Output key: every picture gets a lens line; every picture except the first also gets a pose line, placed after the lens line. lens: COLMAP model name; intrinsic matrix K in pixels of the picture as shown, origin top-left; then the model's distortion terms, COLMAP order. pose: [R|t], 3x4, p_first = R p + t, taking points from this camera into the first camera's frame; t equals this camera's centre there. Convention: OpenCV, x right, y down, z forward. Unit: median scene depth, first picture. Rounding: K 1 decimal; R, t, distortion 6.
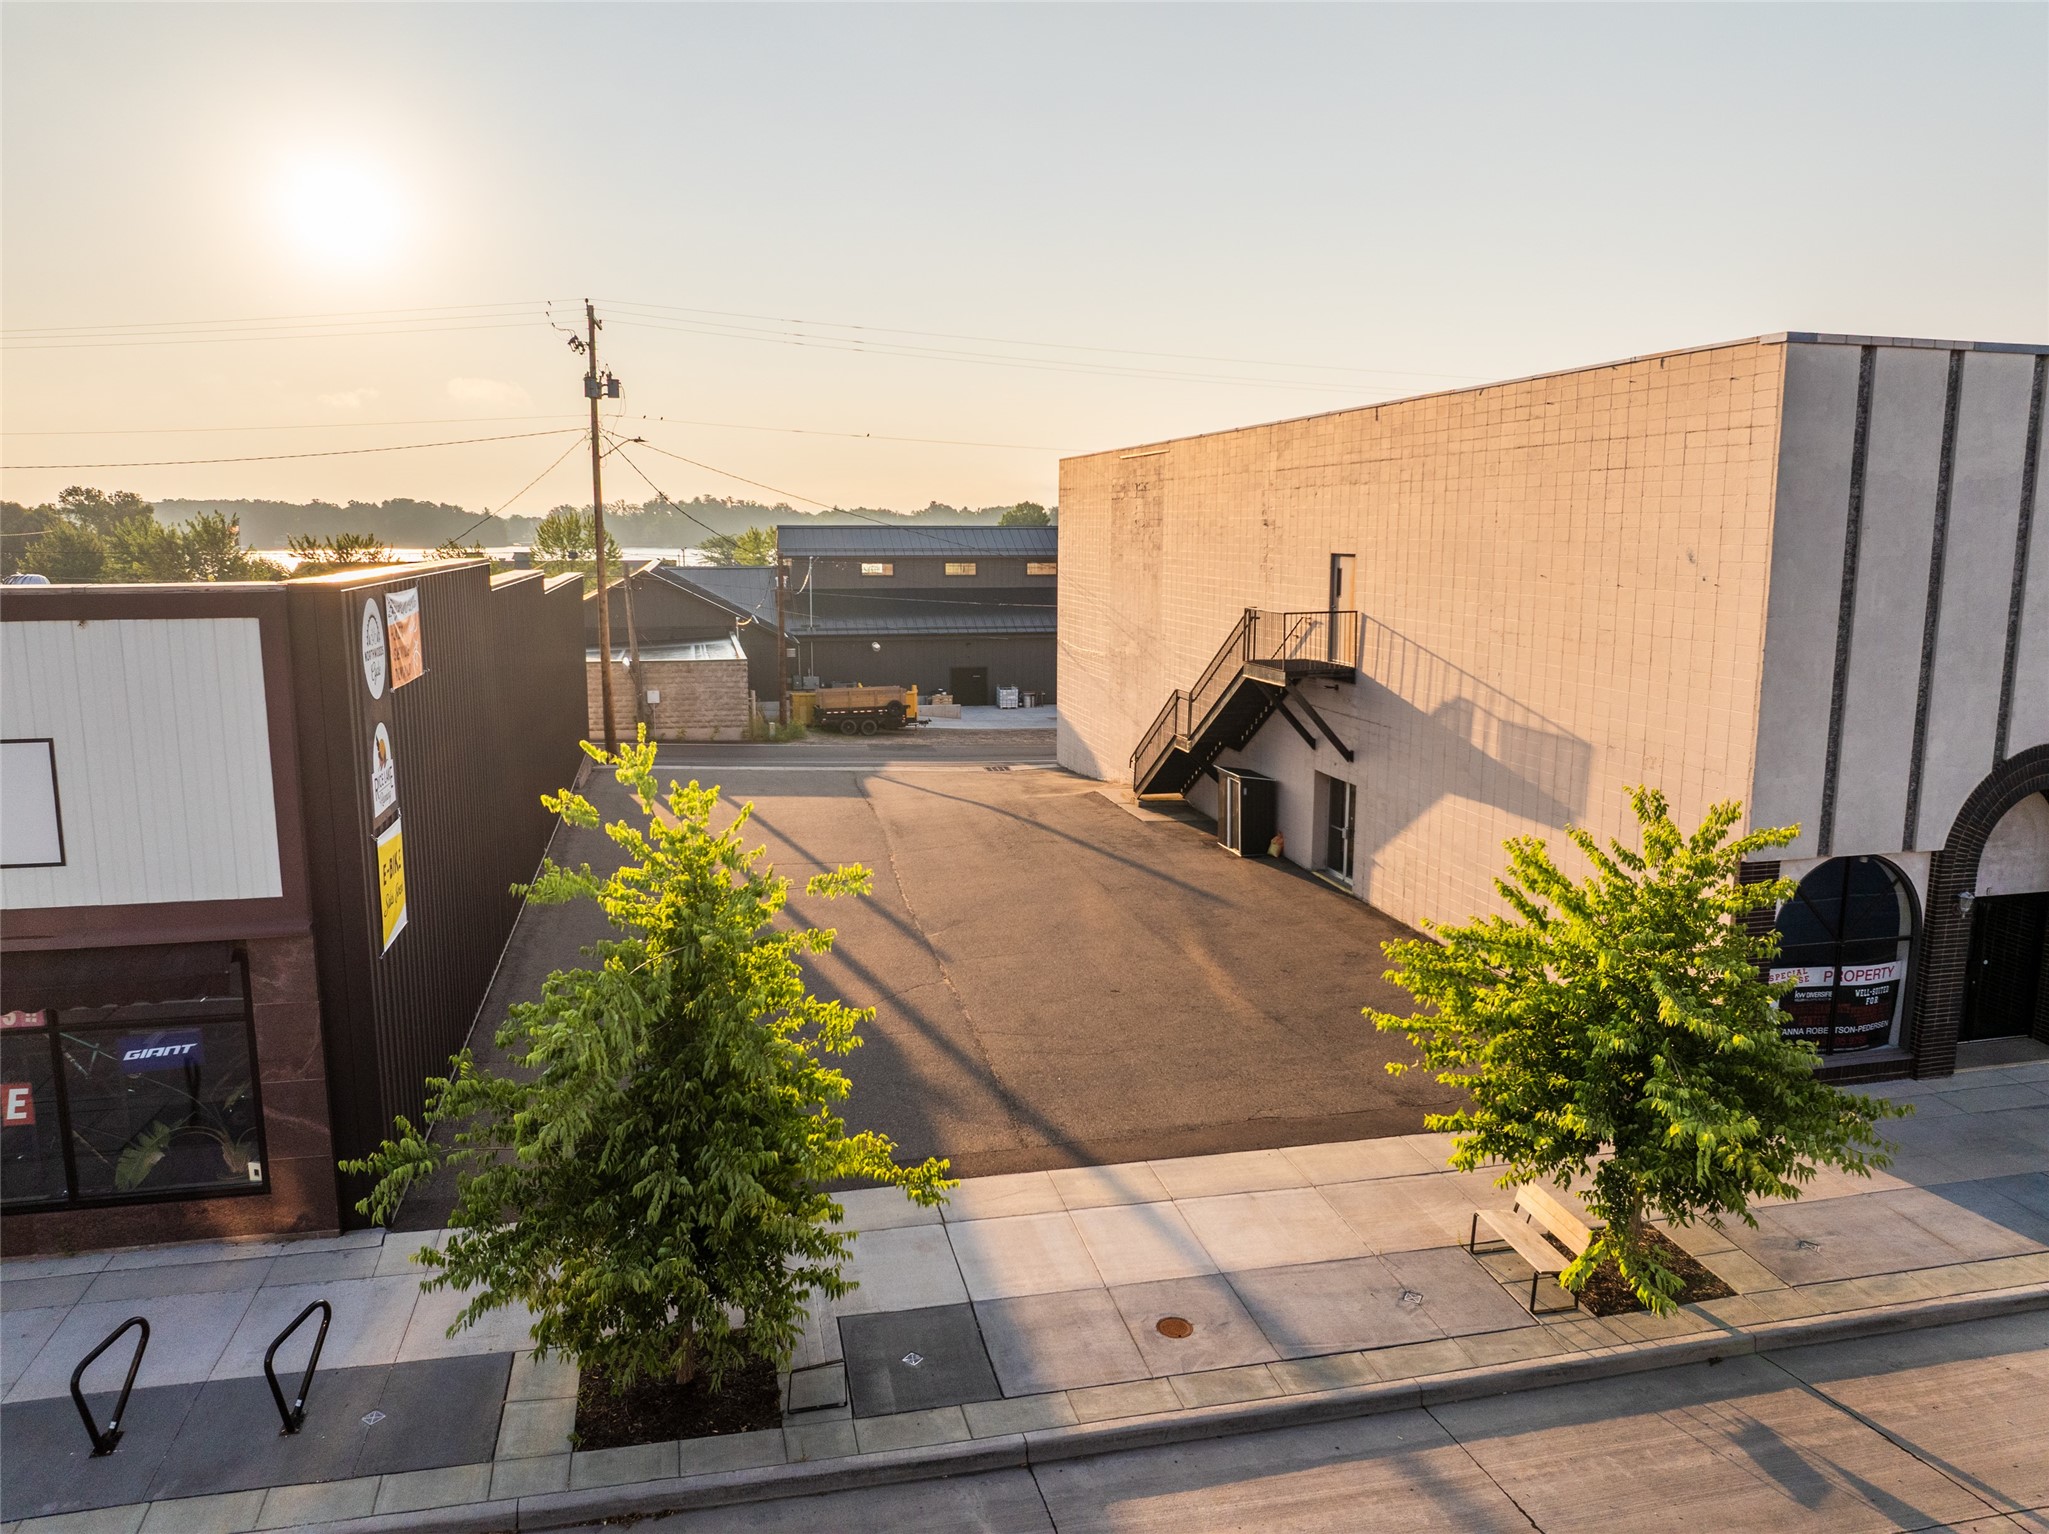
lens RADIAL K [[1447.3, 0, 1021.5], [0, 1447.3, 765.0], [0, 0, 1]] dist [-0.039849, 0.004545]
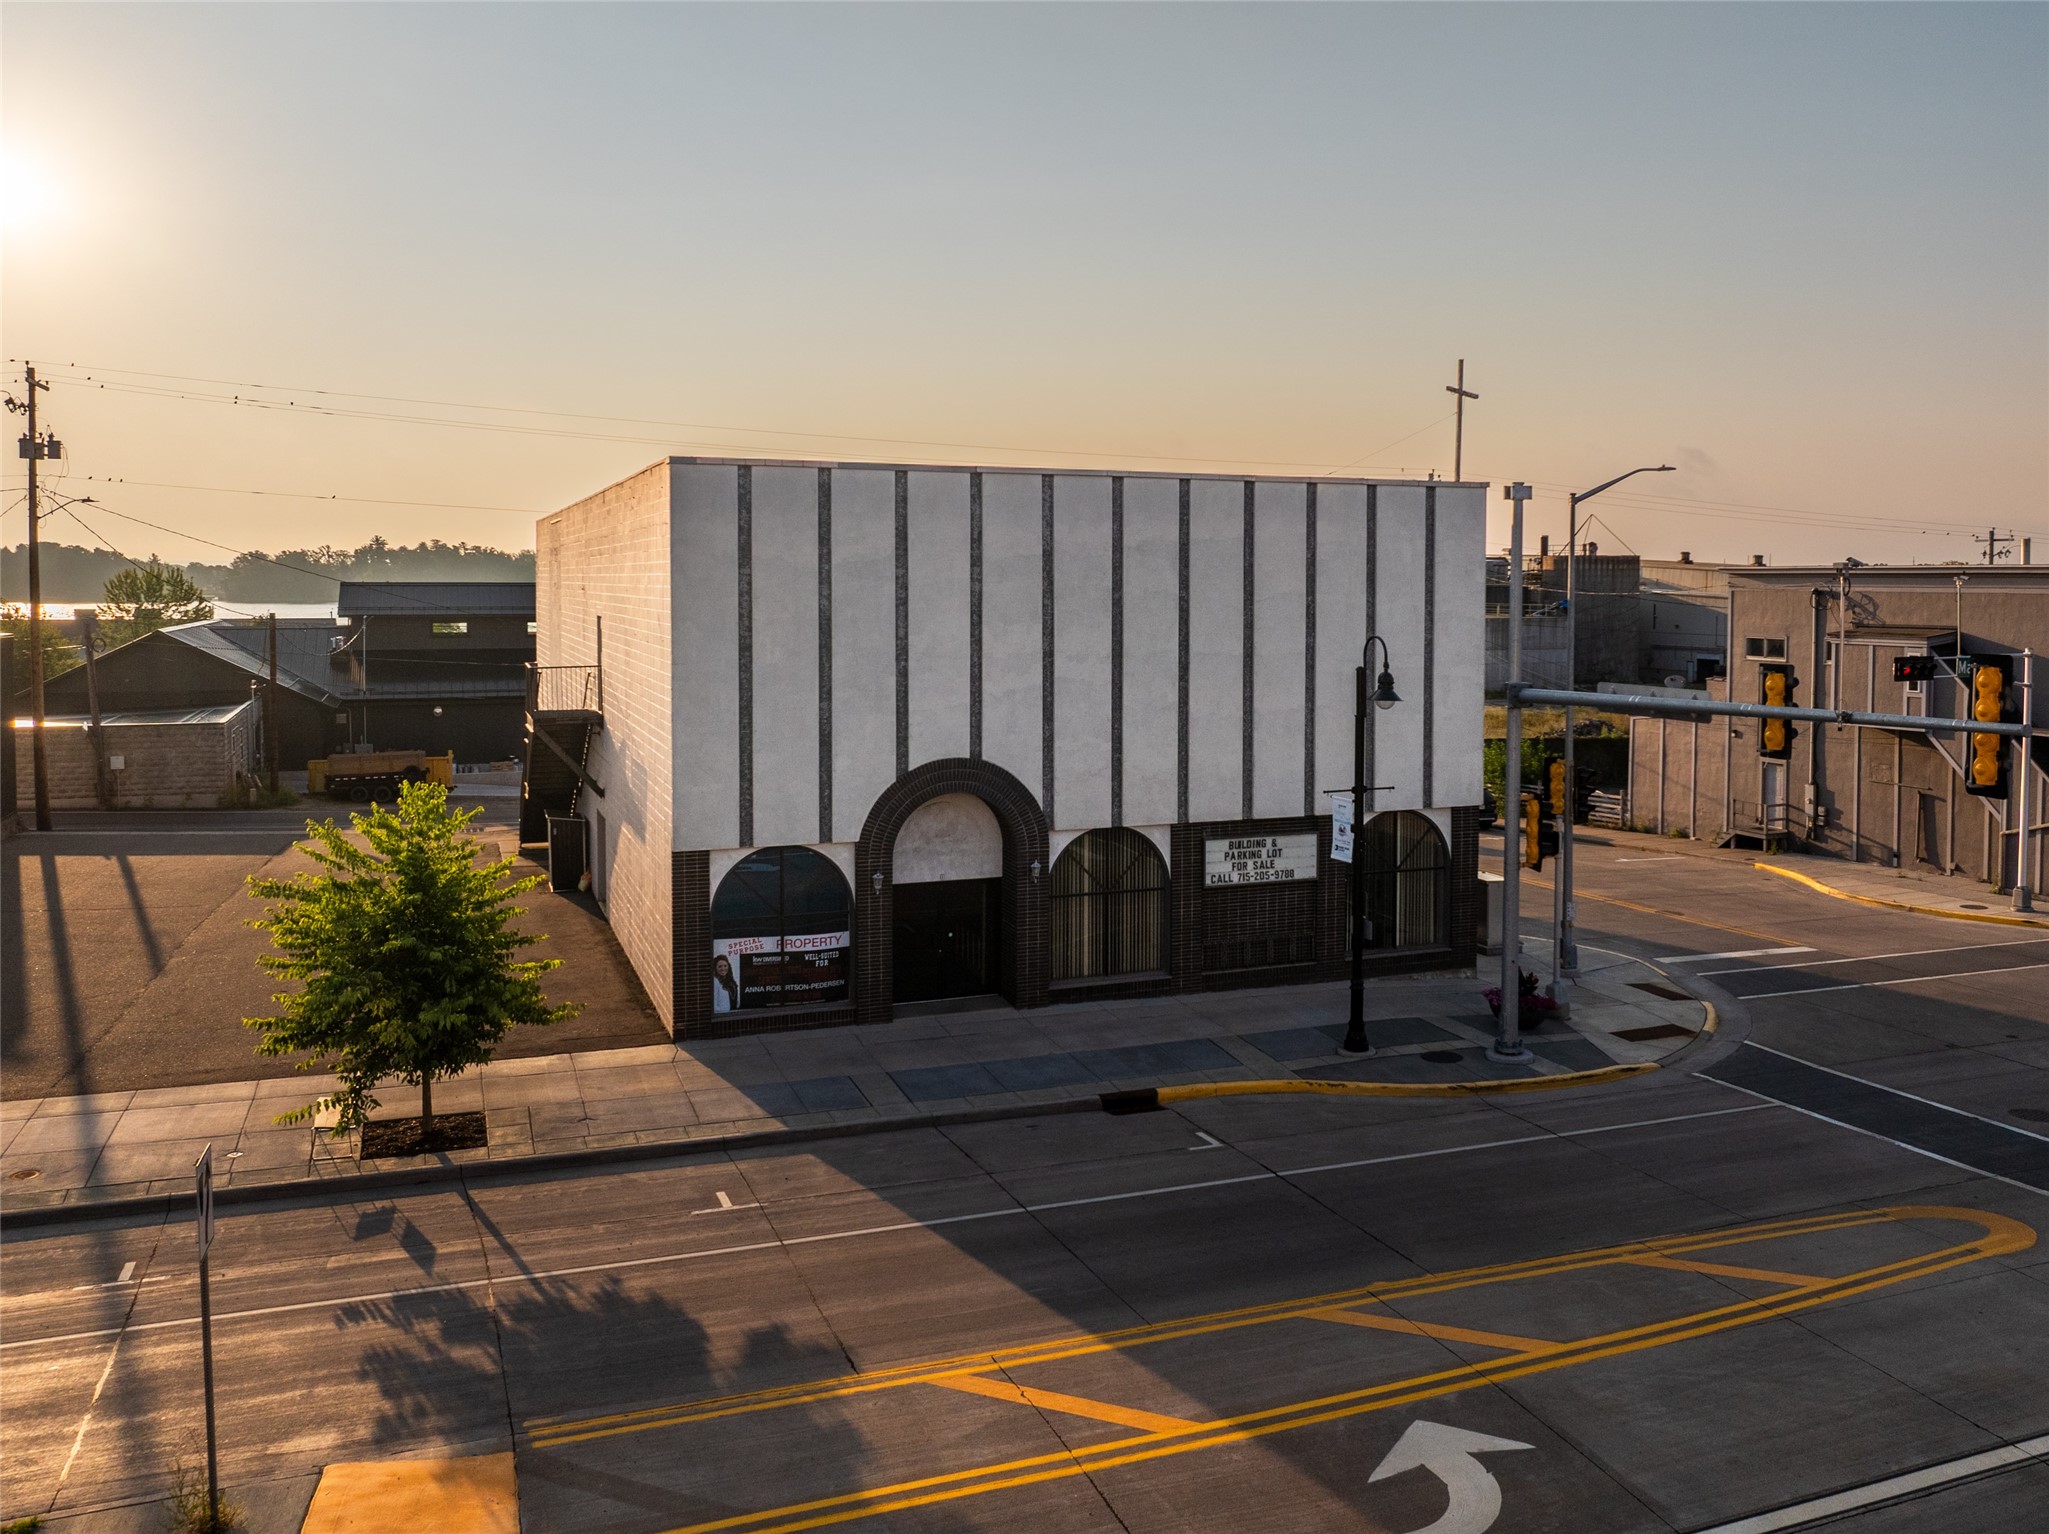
lens RADIAL K [[1683.1, 0, 1130.7], [0, 1683.1, 639.5], [0, 0, 1]] dist [-0.046405, 0.014533]
pose [[0.985044, -0.003946, 0.172255, 0.630379], [0.025740, 0.991890, -0.124469, 0.074151], [-0.170367, 0.127041, 0.977157, -0.566257]]
